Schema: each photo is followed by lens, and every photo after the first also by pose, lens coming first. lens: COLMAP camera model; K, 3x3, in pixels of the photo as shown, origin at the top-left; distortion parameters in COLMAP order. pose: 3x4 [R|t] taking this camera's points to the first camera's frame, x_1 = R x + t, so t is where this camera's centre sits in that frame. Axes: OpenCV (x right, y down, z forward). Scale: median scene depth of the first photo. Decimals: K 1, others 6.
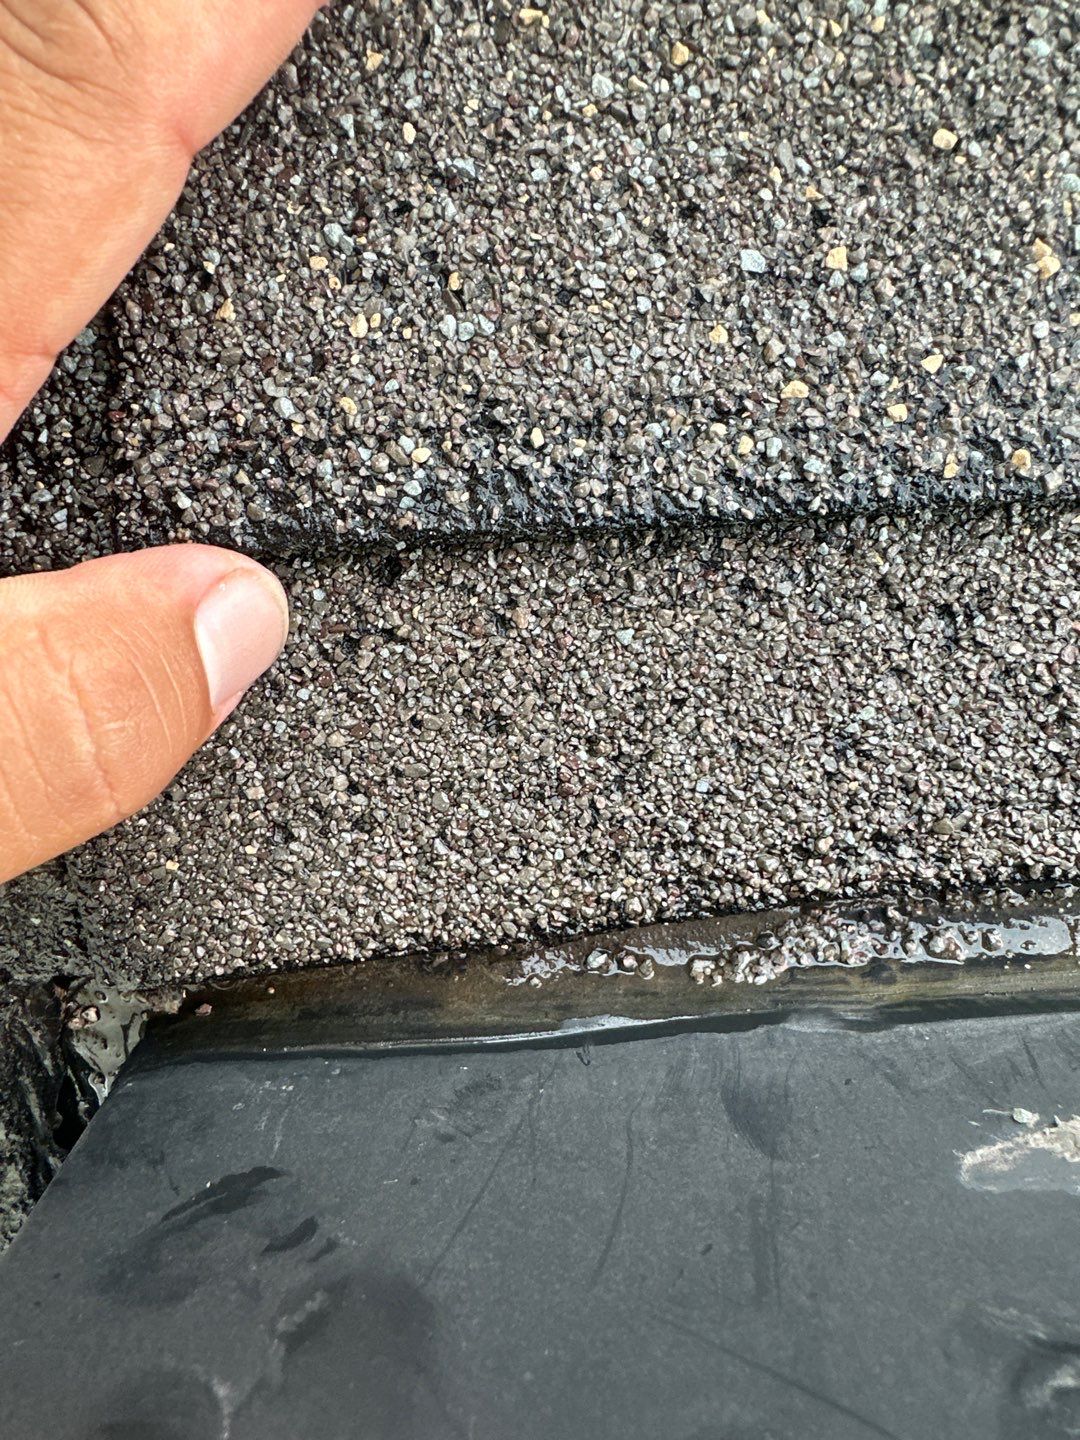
lens RADIAL K [[1019.8, 0, 539.5], [0, 1019.8, 719.0], [0, 0, 1]] dist [0.011837, -0.002609]
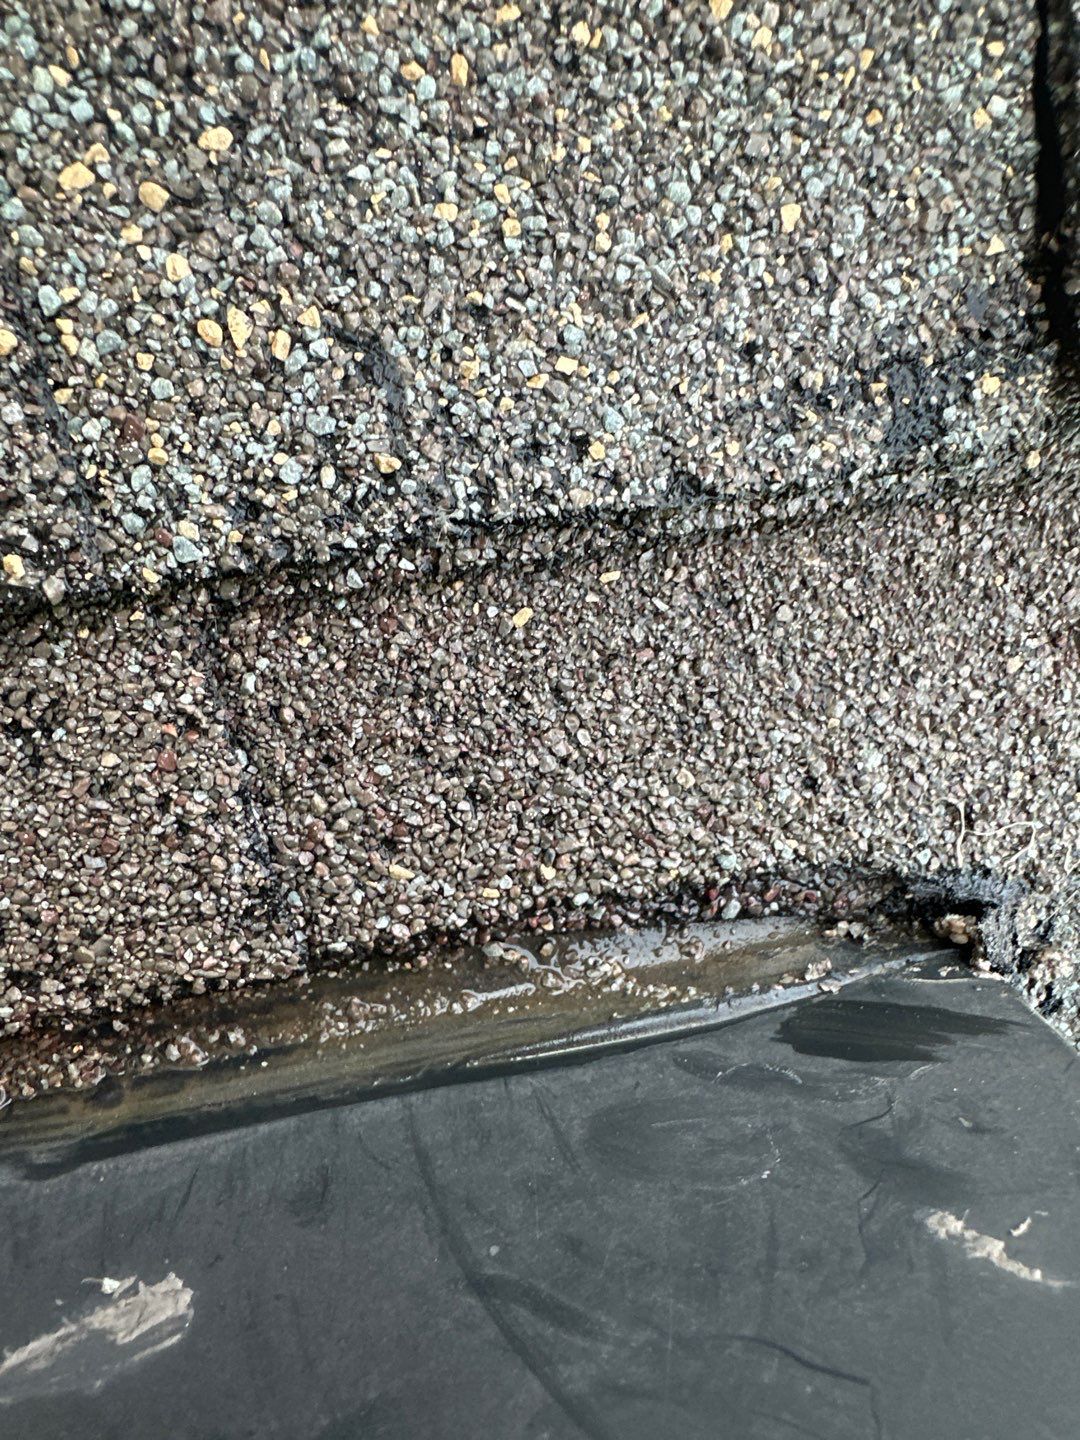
lens RADIAL K [[1019.8, 0, 541.4], [0, 1019.8, 721.4], [0, 0, 1]] dist [0.011837, -0.002609]
pose [[0.983746, -0.111286, 0.140924, 0.710817], [0.101164, 0.991879, 0.077086, -0.132268], [-0.148358, -0.061576, 0.987015, 0.061539]]
